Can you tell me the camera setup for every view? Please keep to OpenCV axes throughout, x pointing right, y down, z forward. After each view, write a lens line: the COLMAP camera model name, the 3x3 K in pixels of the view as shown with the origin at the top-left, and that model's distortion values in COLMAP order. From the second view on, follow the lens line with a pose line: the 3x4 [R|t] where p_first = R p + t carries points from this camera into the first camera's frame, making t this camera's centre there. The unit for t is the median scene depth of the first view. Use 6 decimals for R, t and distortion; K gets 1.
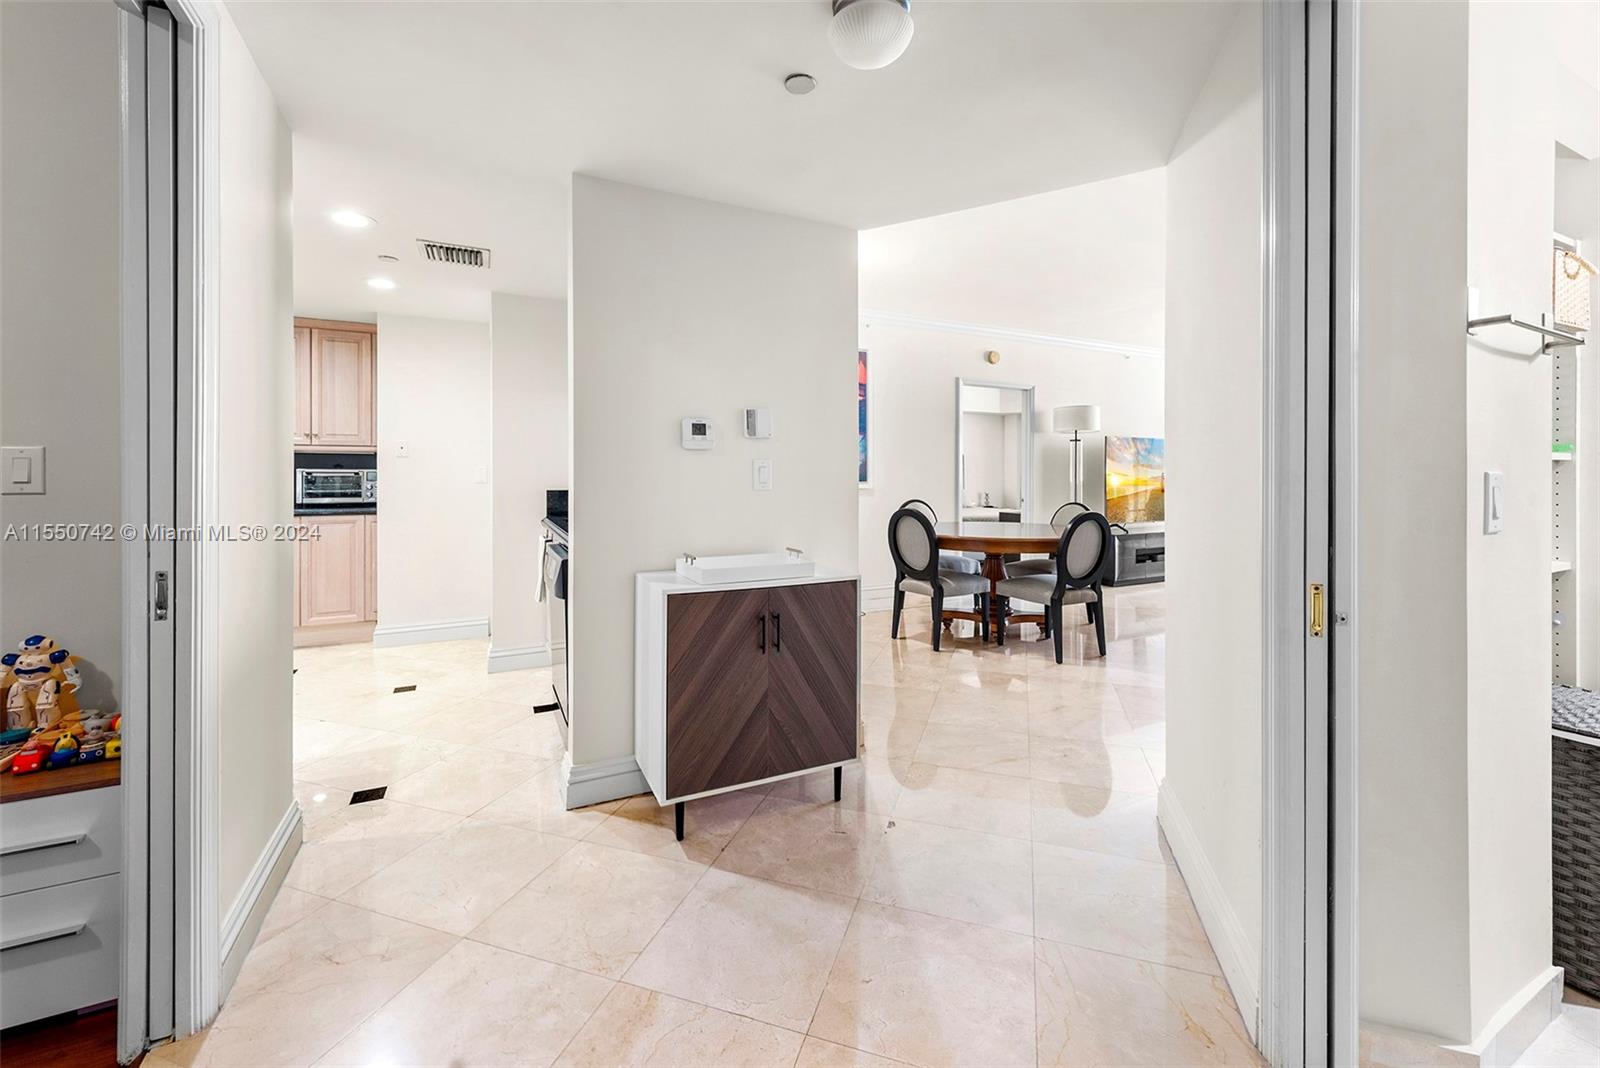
lens RADIAL K [[662.2, 0, 807.1], [0, 662.2, 476.3], [0, 0, 1]] dist [0.021520, -0.000211]
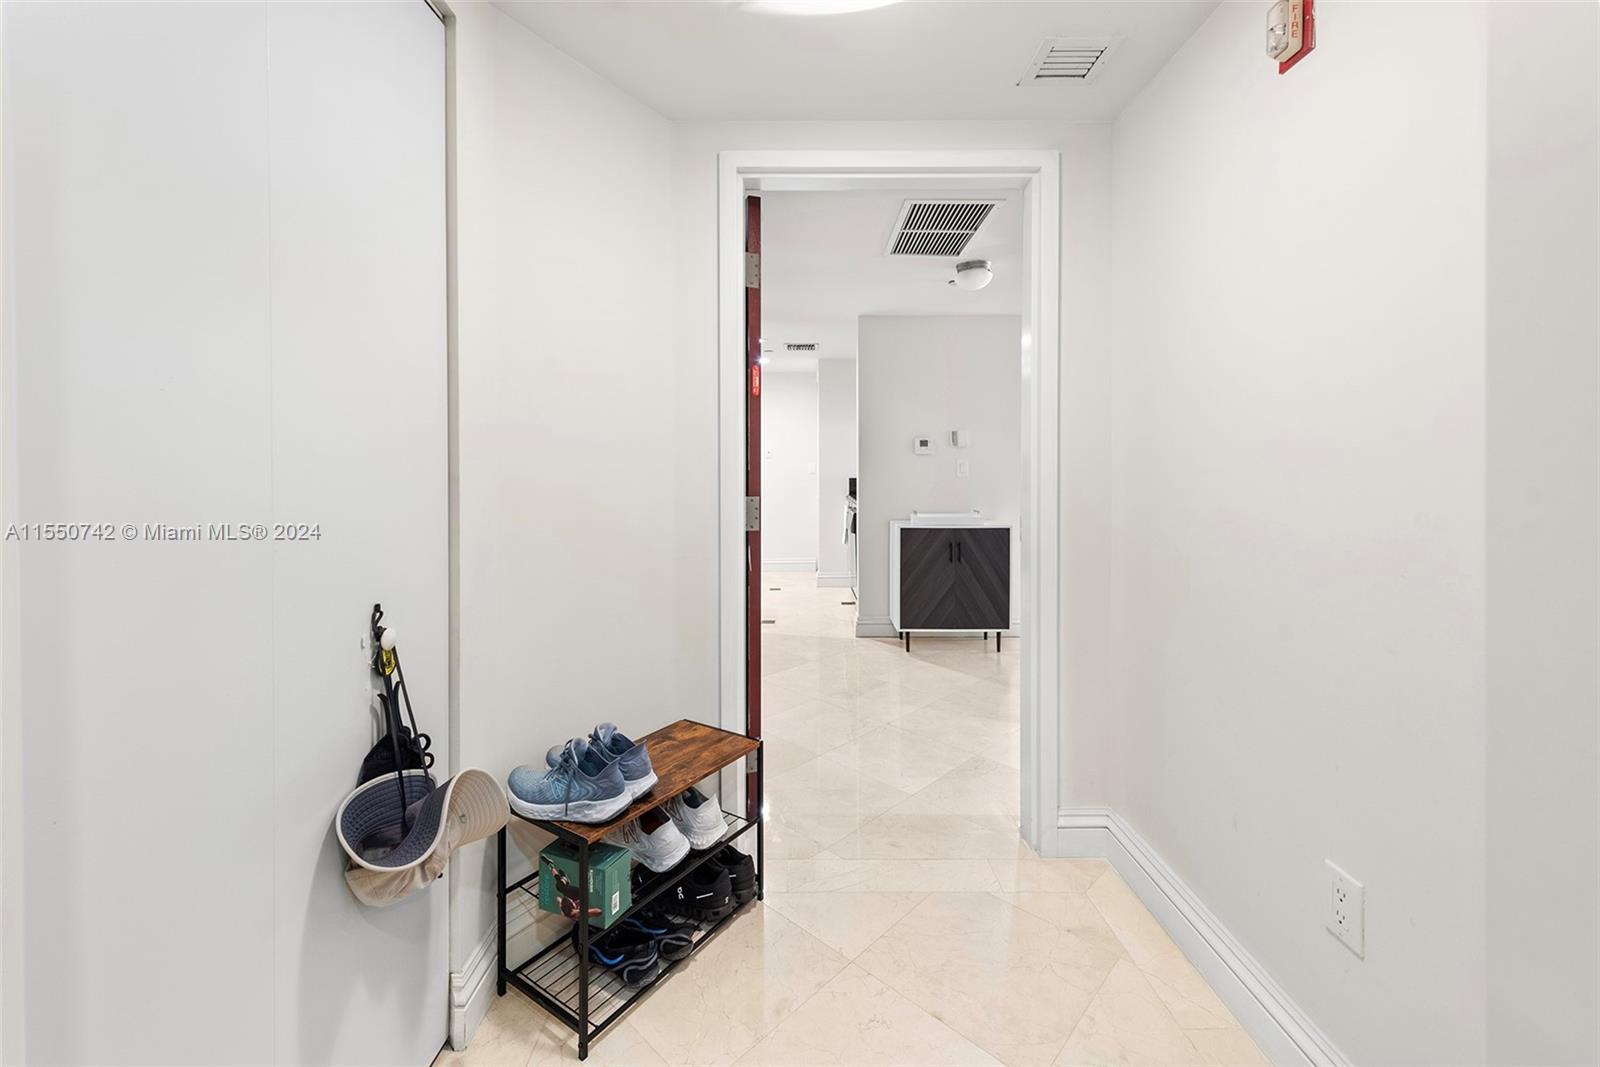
lens RADIAL K [[636.5, 0, 805.5], [0, 636.5, 494.5], [0, 0, 1]] dist [0.009786, -0.000081]
pose [[0.899193, 0.013187, -0.437353, 0.330981], [0.002636, 0.999364, 0.035551, 0.006540], [0.437544, -0.033120, 0.898587, -0.762237]]
